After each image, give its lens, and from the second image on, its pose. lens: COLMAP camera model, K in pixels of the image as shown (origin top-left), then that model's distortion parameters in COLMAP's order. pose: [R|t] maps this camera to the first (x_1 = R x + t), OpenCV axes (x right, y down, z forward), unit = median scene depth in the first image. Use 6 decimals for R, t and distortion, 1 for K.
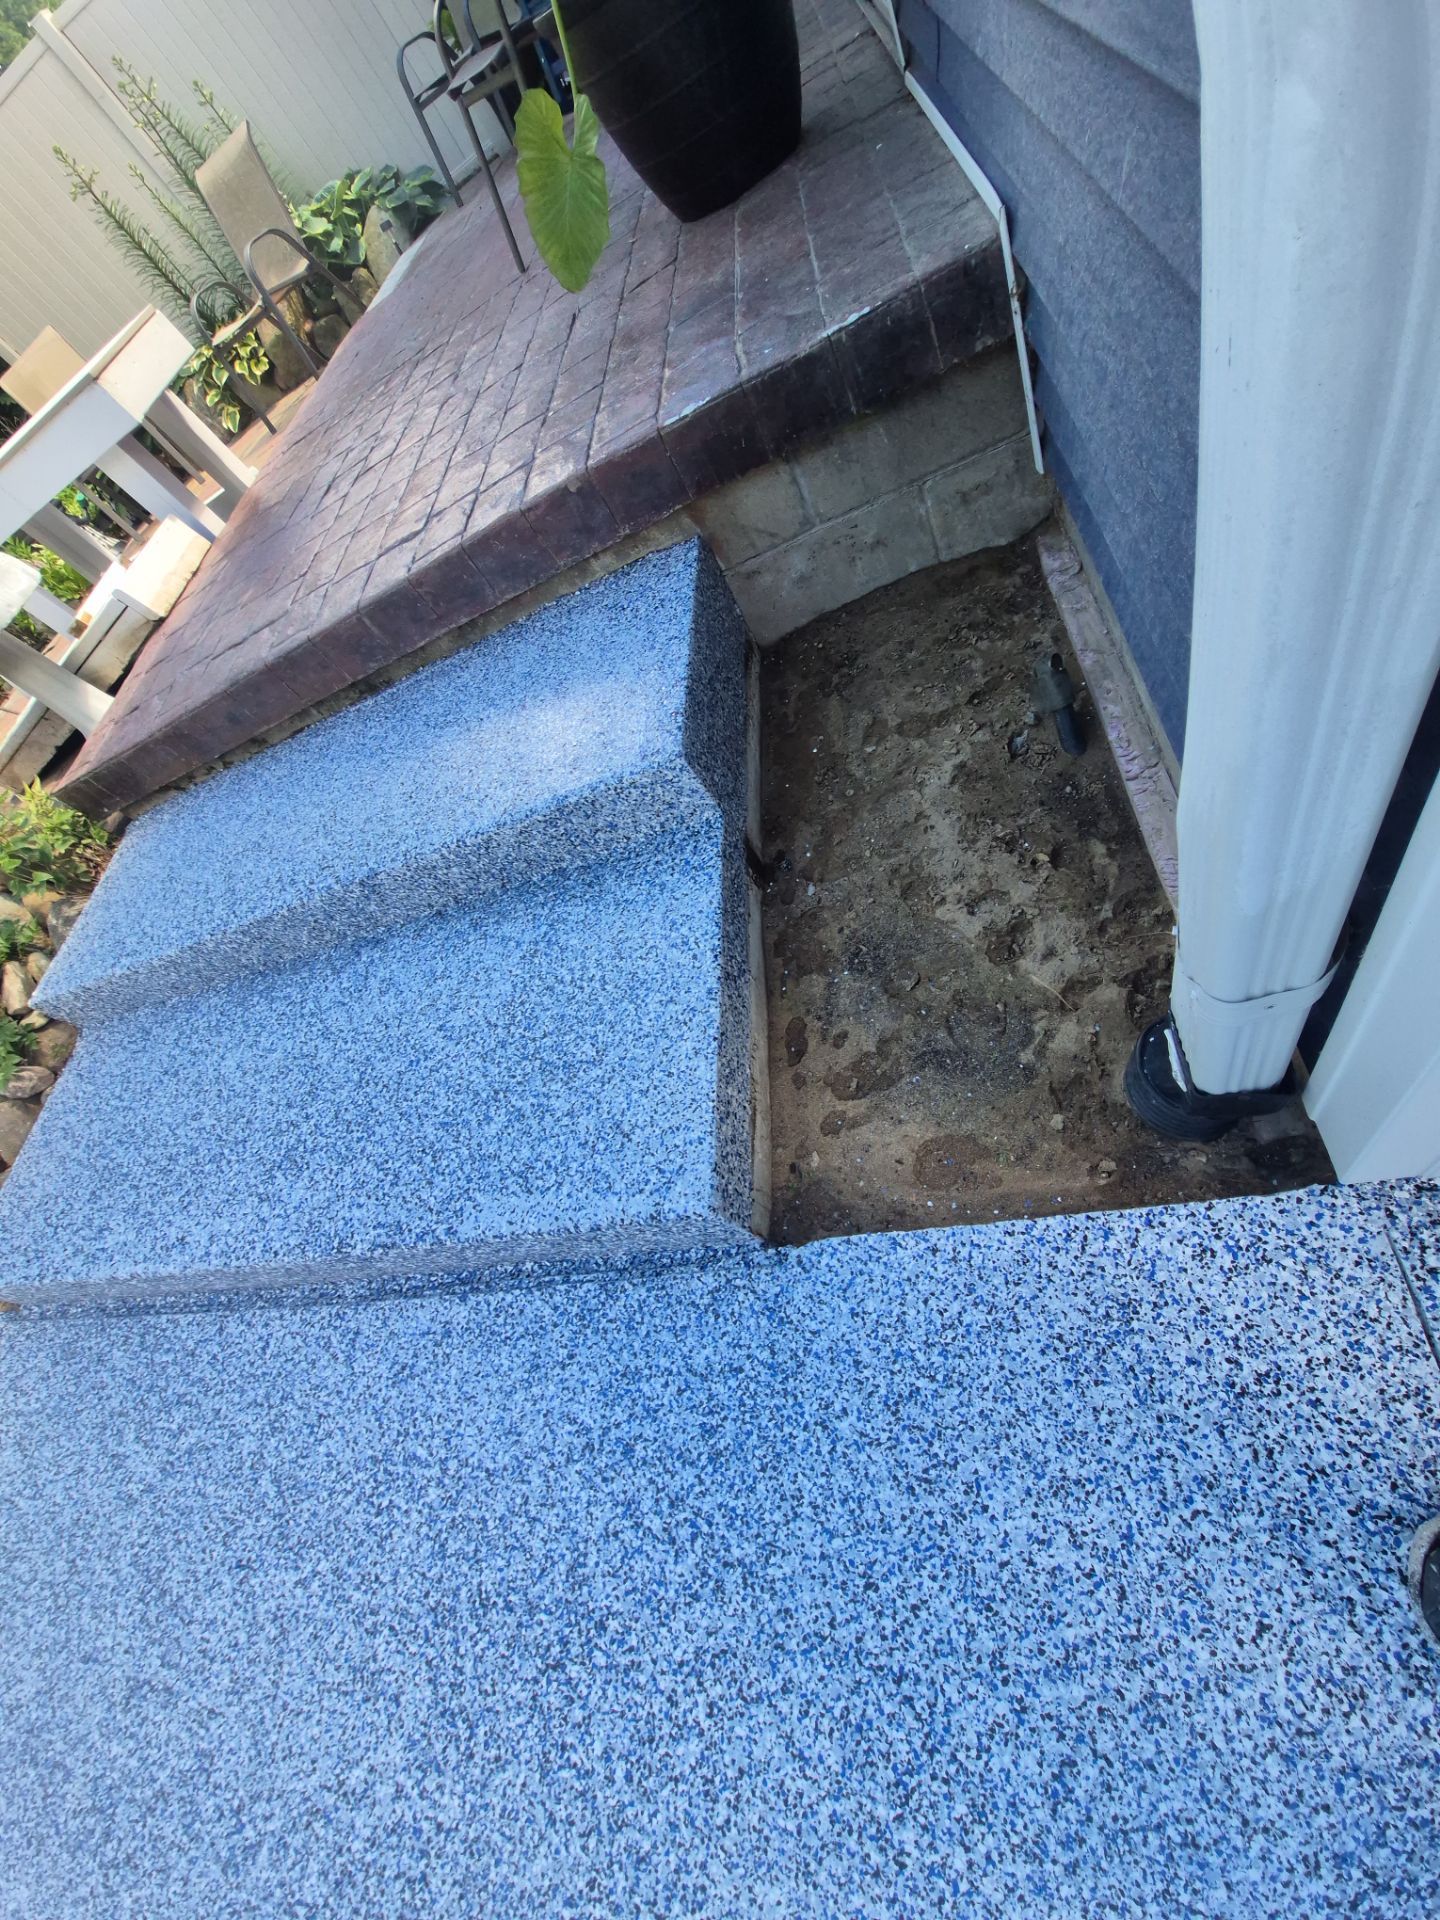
lens RADIAL K [[771.1, 0, 698.6], [0, 771.1, 918.3], [0, 0, 1]] dist [-0.007698, -0.007443]
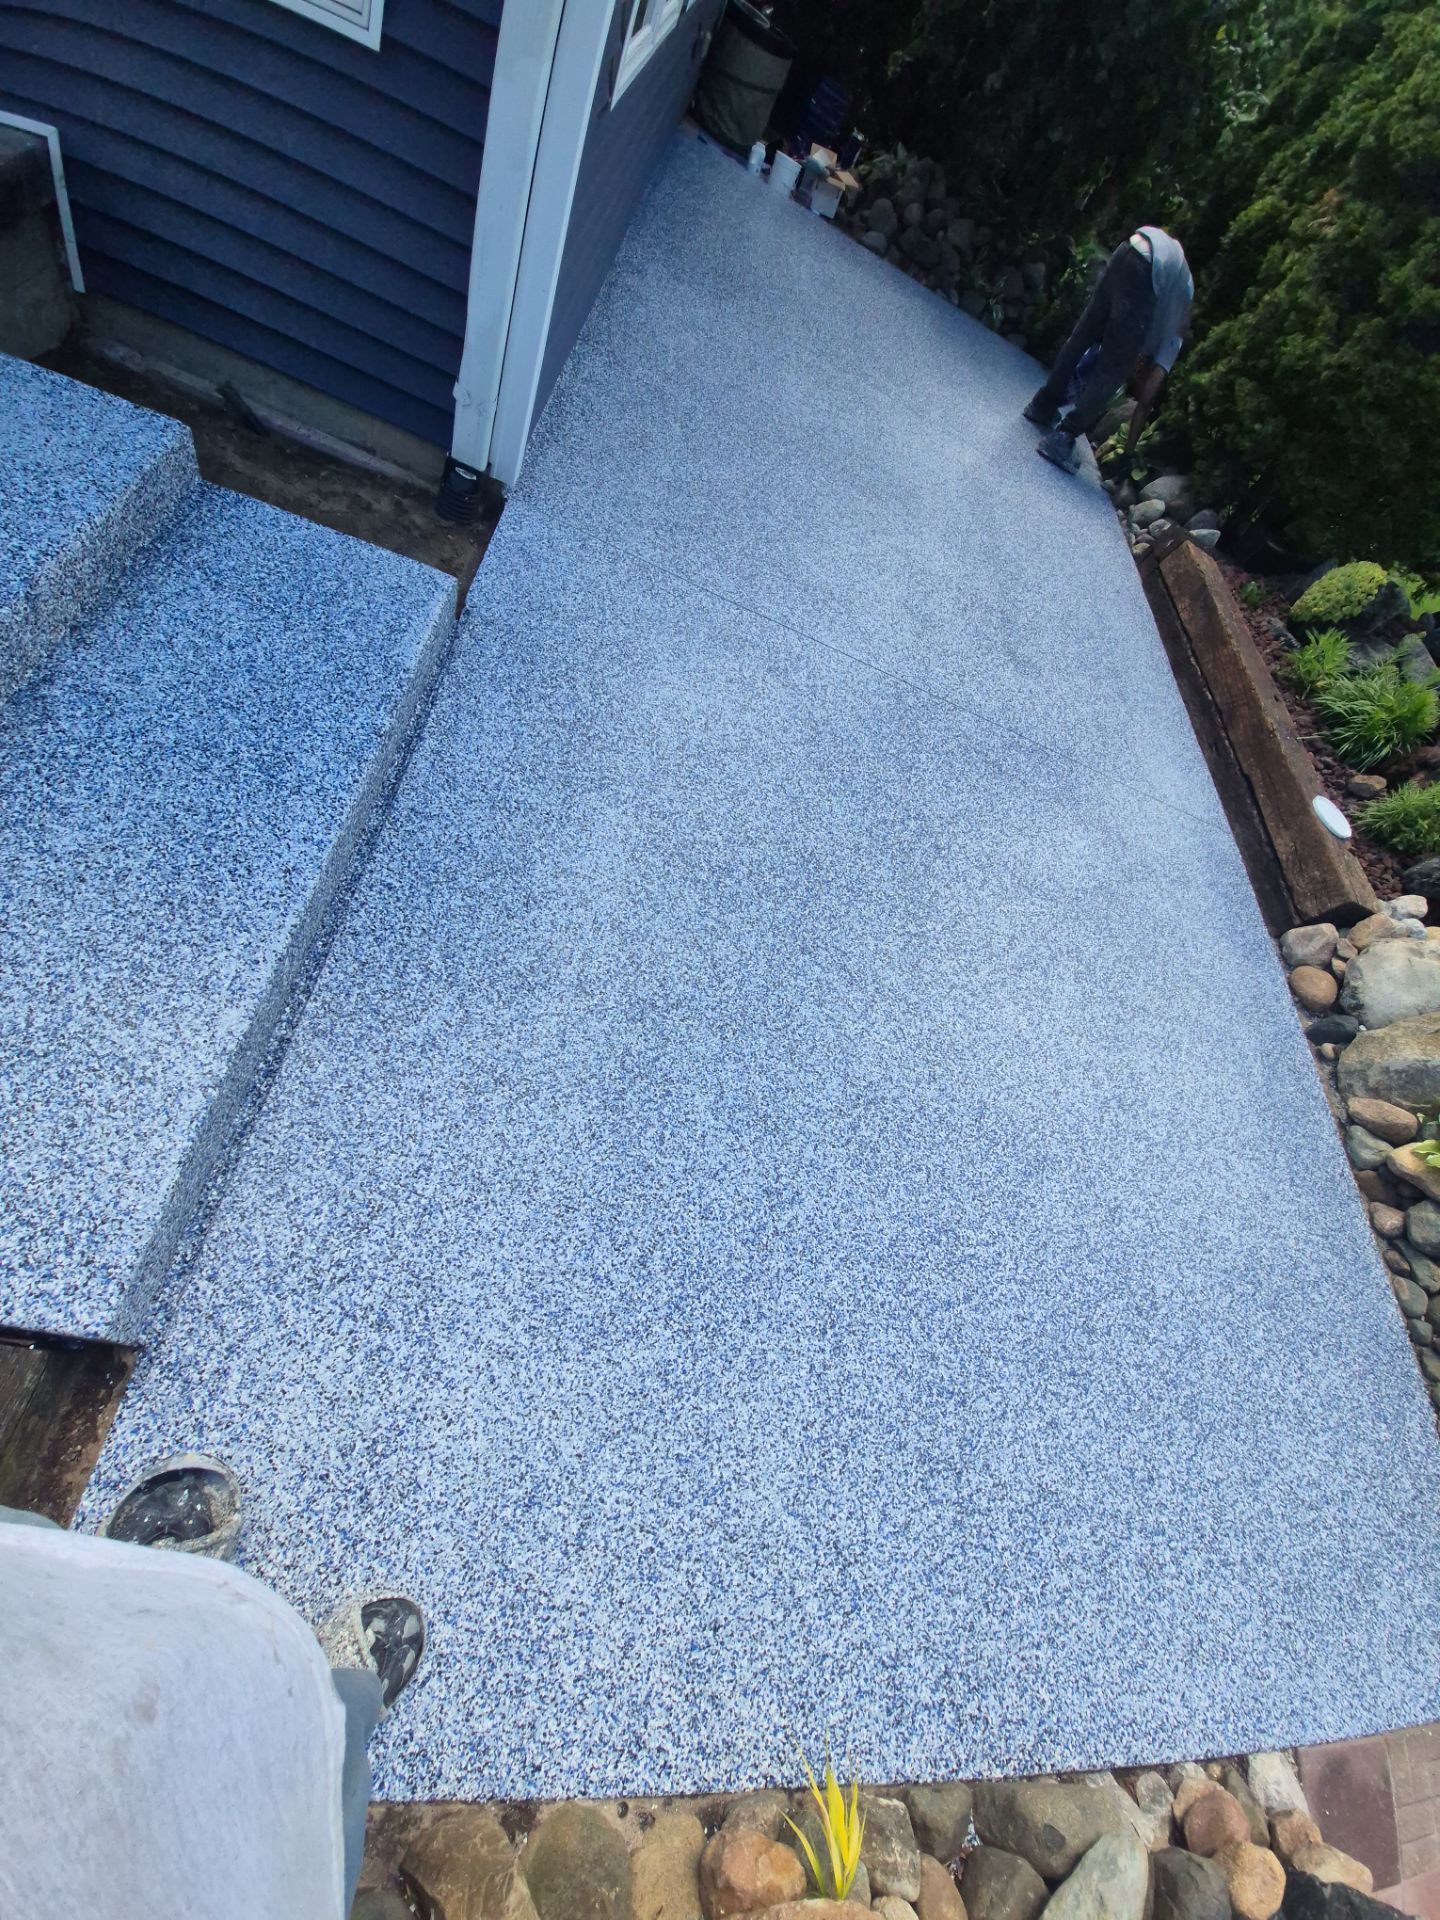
lens RADIAL K [[758.8, 0, 715.8], [0, 758.8, 957.8], [0, 0, 1]] dist [-0.000282, -0.011597]
pose [[-0.119093, -0.525801, 0.842229, -2.383538], [0.556923, 0.666881, 0.495082, 0.425214], [-0.821981, 0.528018, 0.213410, 0.463014]]
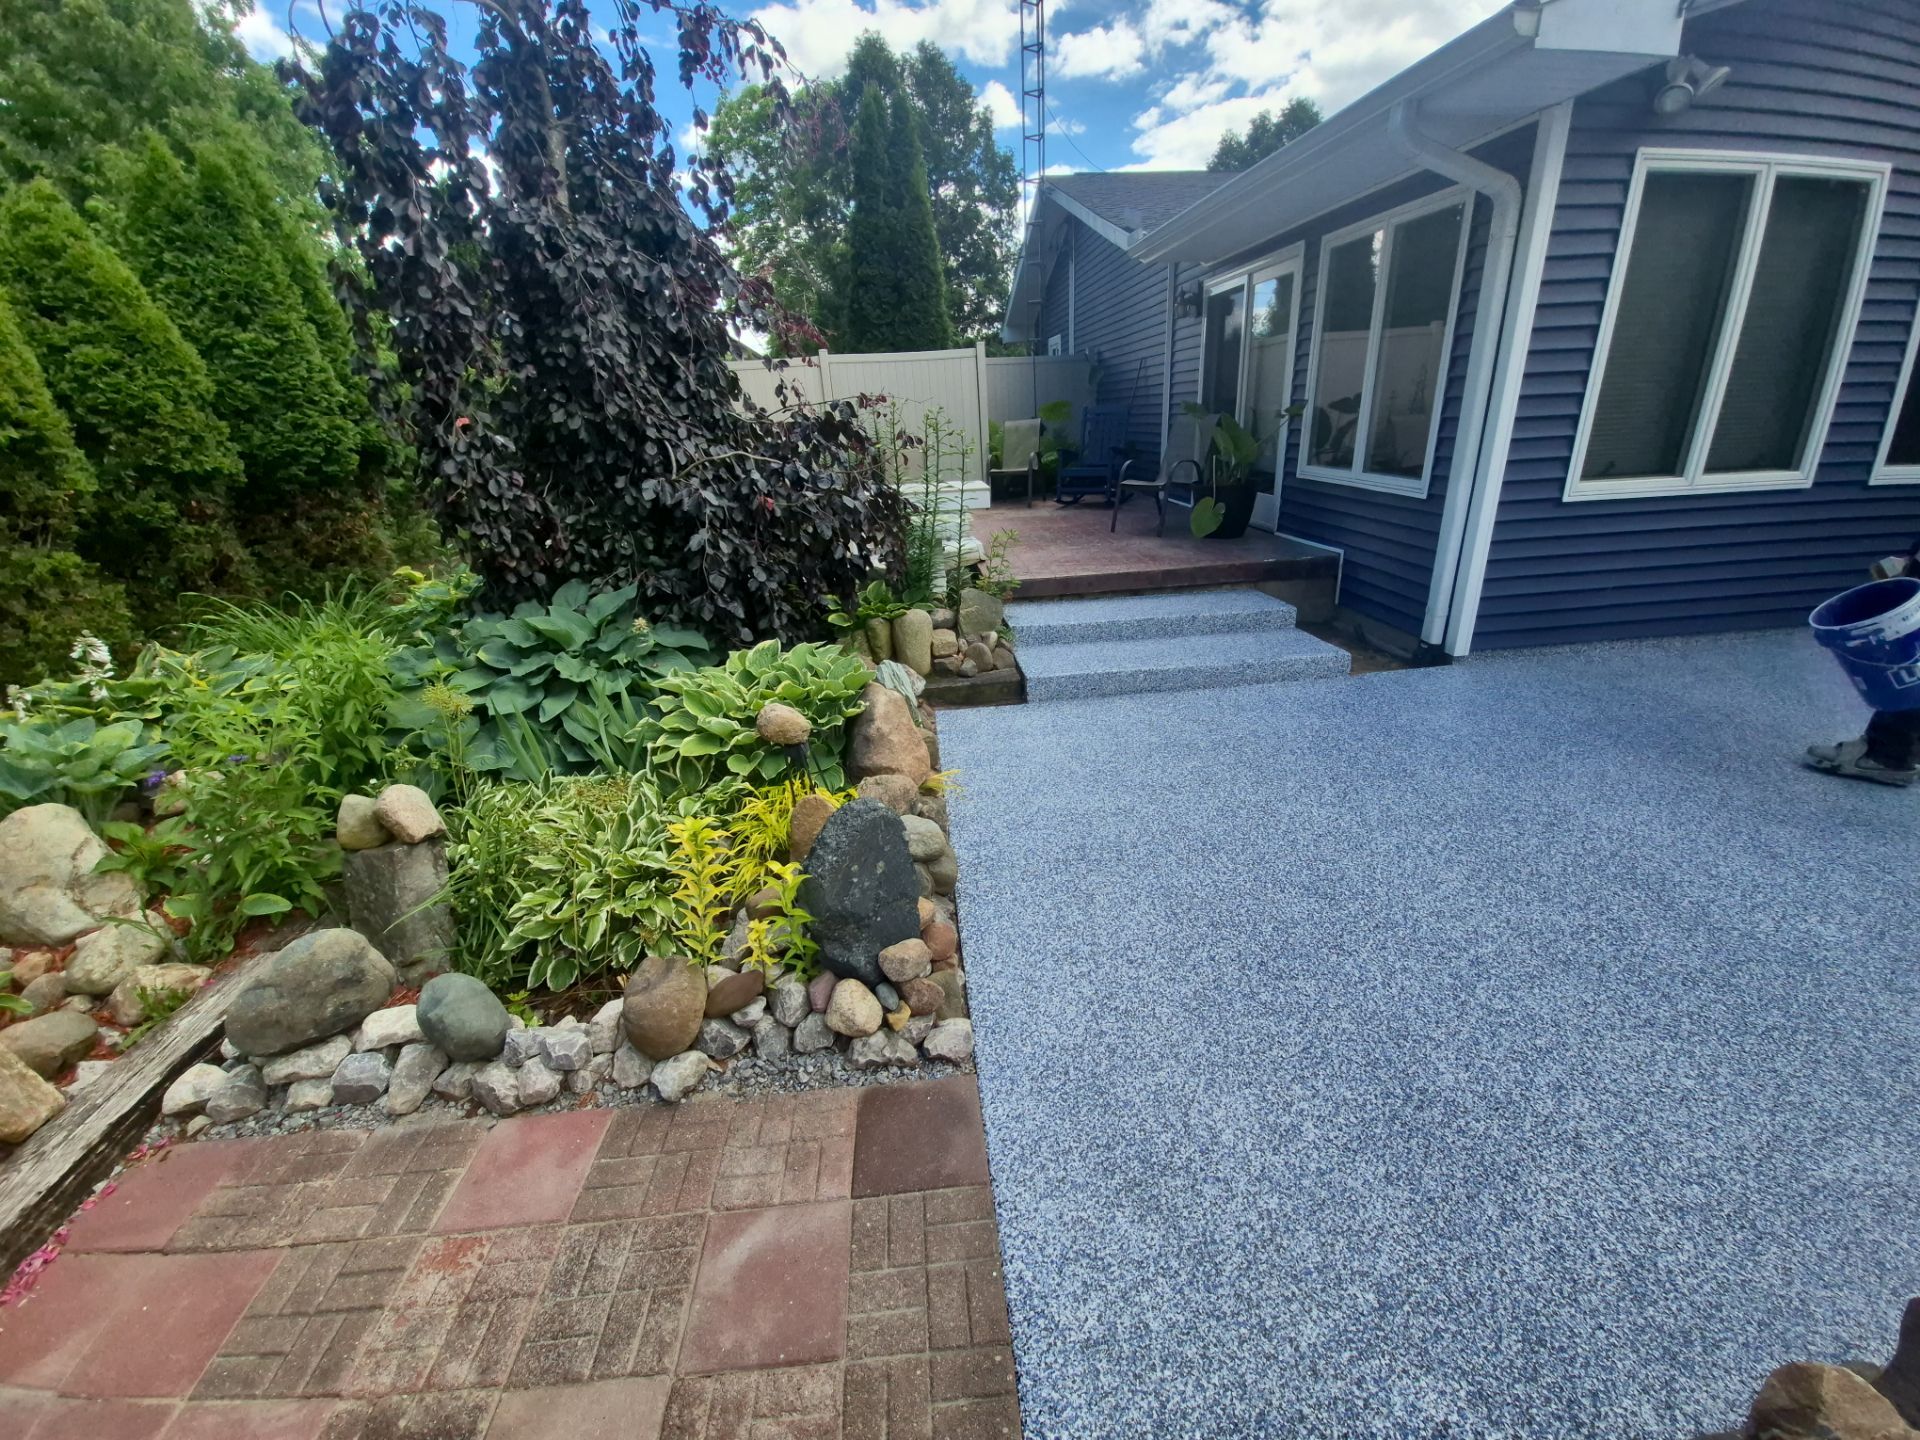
lens RADIAL K [[757.6, 0, 963.3], [0, 757.6, 714.6], [0, 0, 1]] dist [0.001209, -0.011811]
pose [[0.900918, 0.362520, 0.238591, -2.921592], [-0.152673, 0.779363, -0.607687, 3.585319], [-0.406248, 0.511050, 0.757490, -1.251277]]
